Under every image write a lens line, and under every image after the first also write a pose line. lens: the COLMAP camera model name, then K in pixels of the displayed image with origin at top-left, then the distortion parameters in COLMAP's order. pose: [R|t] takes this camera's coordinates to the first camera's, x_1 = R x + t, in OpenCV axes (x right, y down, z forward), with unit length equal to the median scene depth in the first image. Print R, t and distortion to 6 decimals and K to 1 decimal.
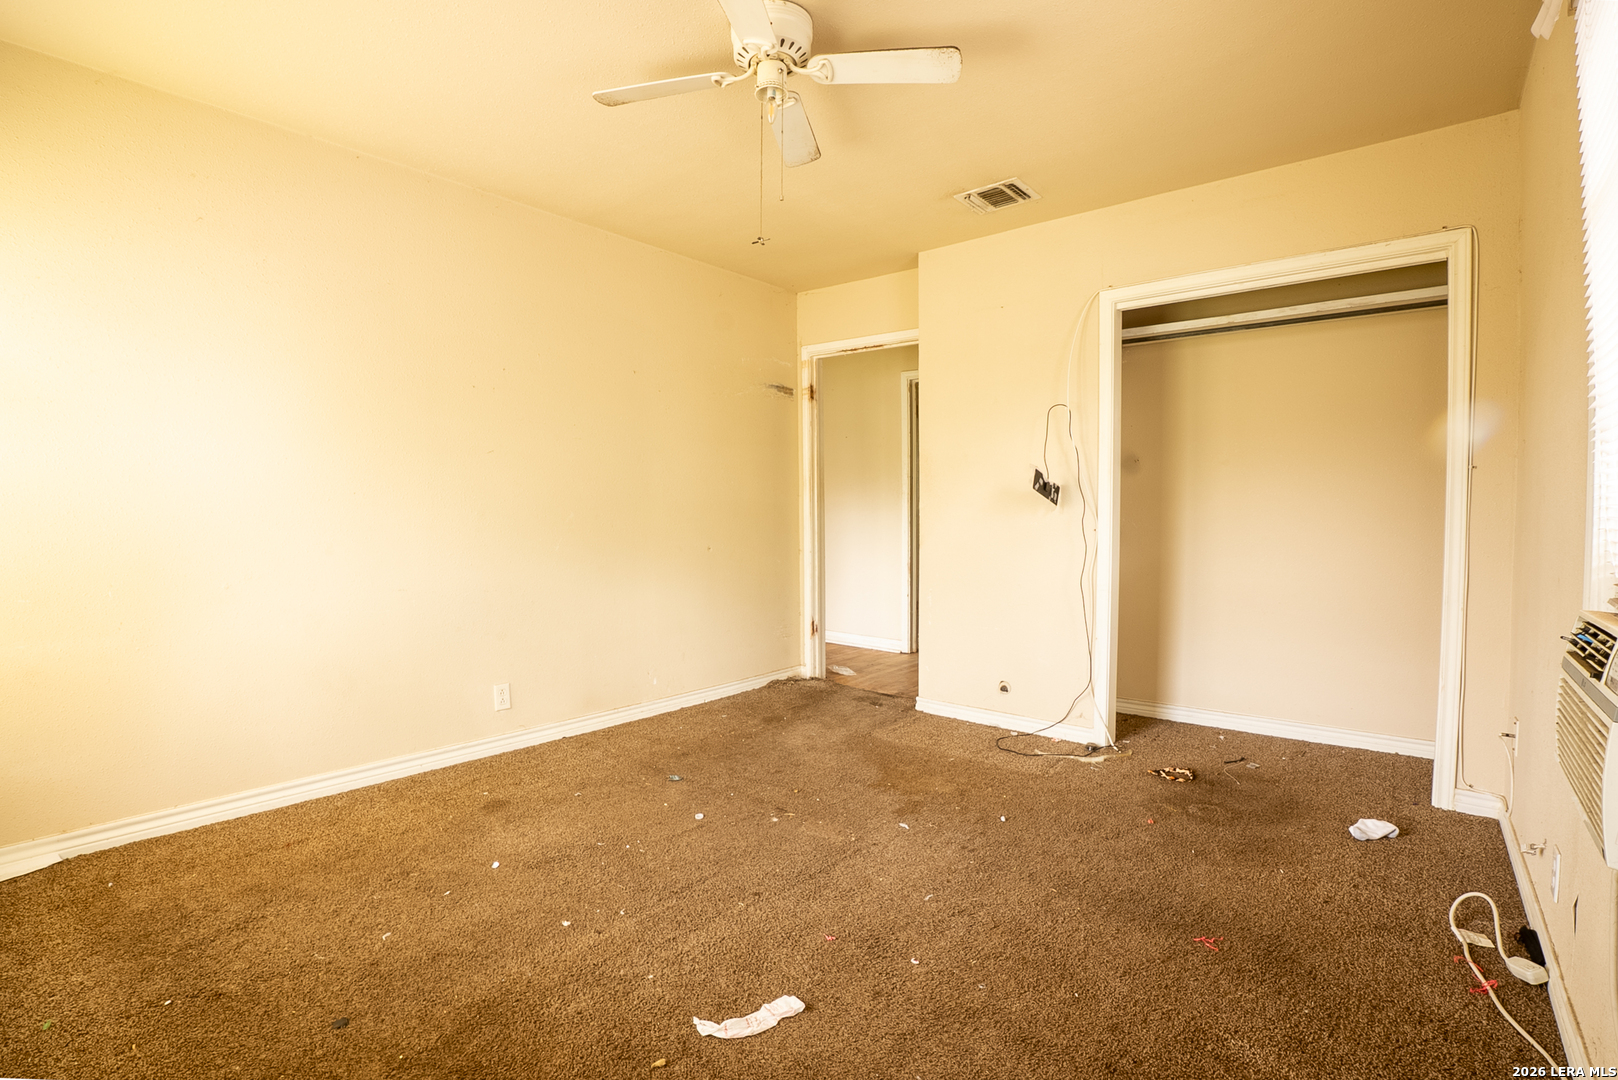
lens RADIAL K [[735.3, 0, 804.6], [0, 735.3, 536.1], [0, 0, 1]] dist [-0.073692, 0.018029]
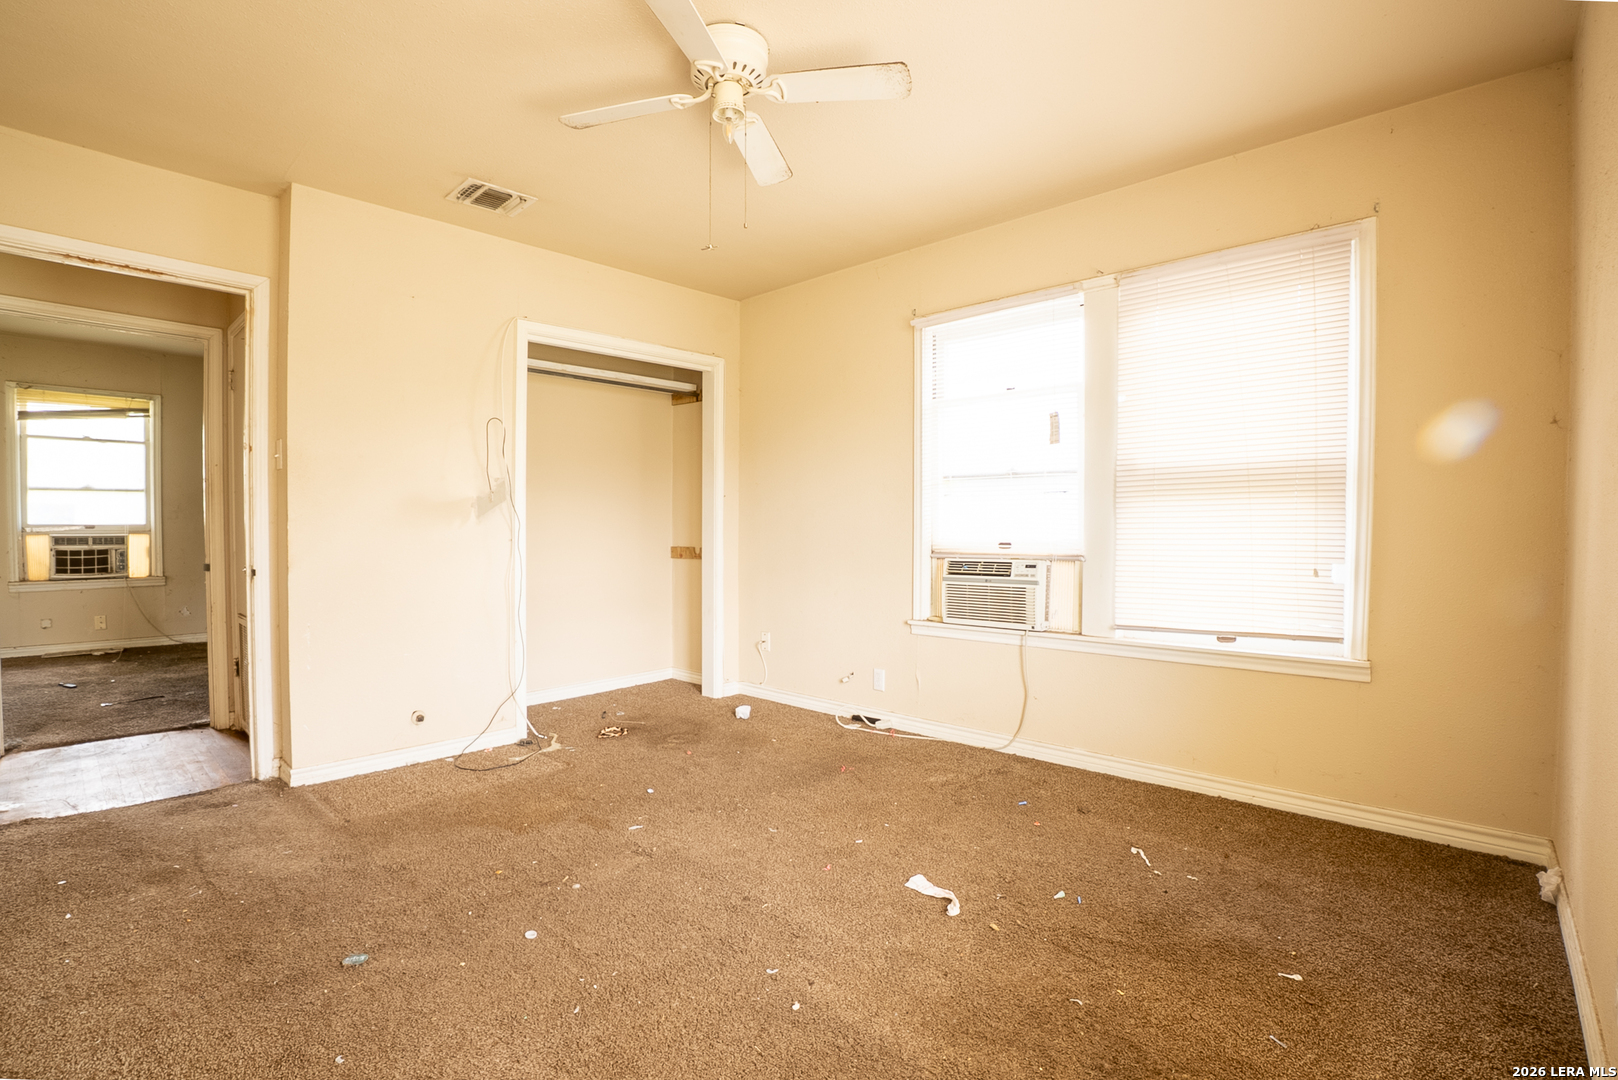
lens RADIAL K [[735.3, 0, 804.6], [0, 735.3, 536.1], [0, 0, 1]] dist [-0.073692, 0.018029]
pose [[0.068471, -0.015380, 0.997535, -0.658438], [0.036793, 0.999240, 0.012880, -0.011861], [-0.996974, 0.035820, 0.068985, 0.519524]]
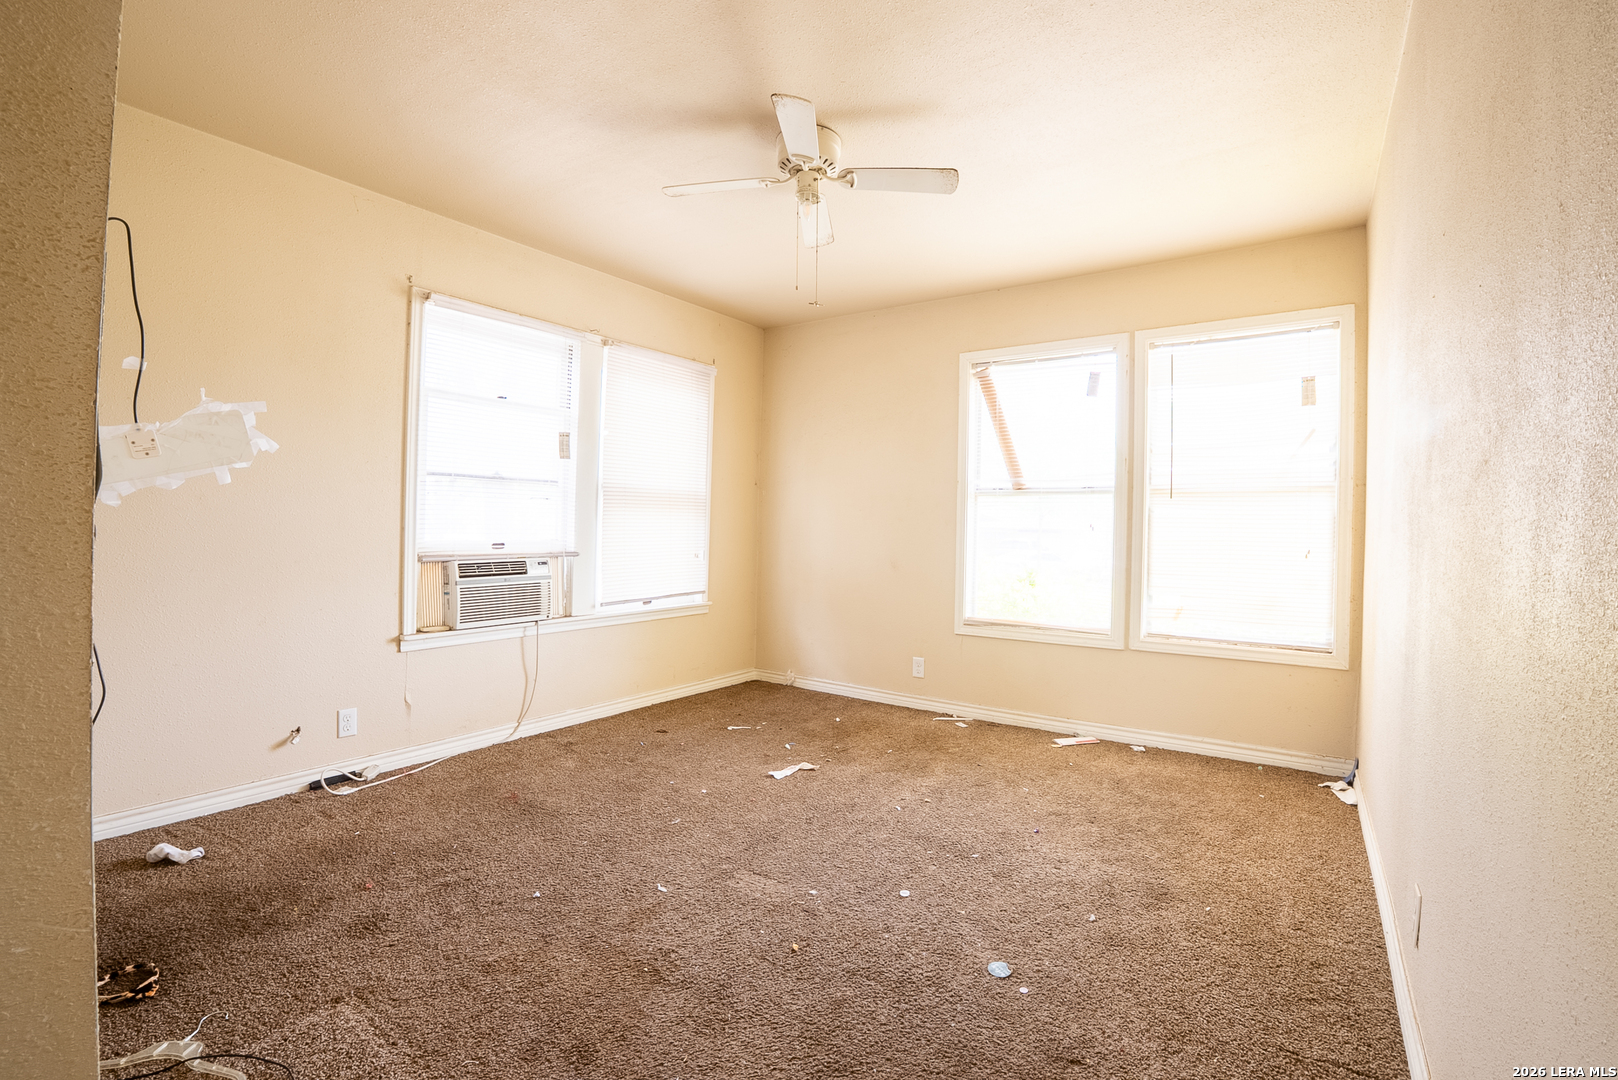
lens RADIAL K [[735.3, 0, 804.6], [0, 735.3, 536.1], [0, 0, 1]] dist [-0.073692, 0.018029]
pose [[-0.997399, -0.016504, -0.070160, 0.027318], [-0.019685, 0.998797, 0.044904, -0.046630], [0.069335, 0.046168, -0.996525, 1.421935]]
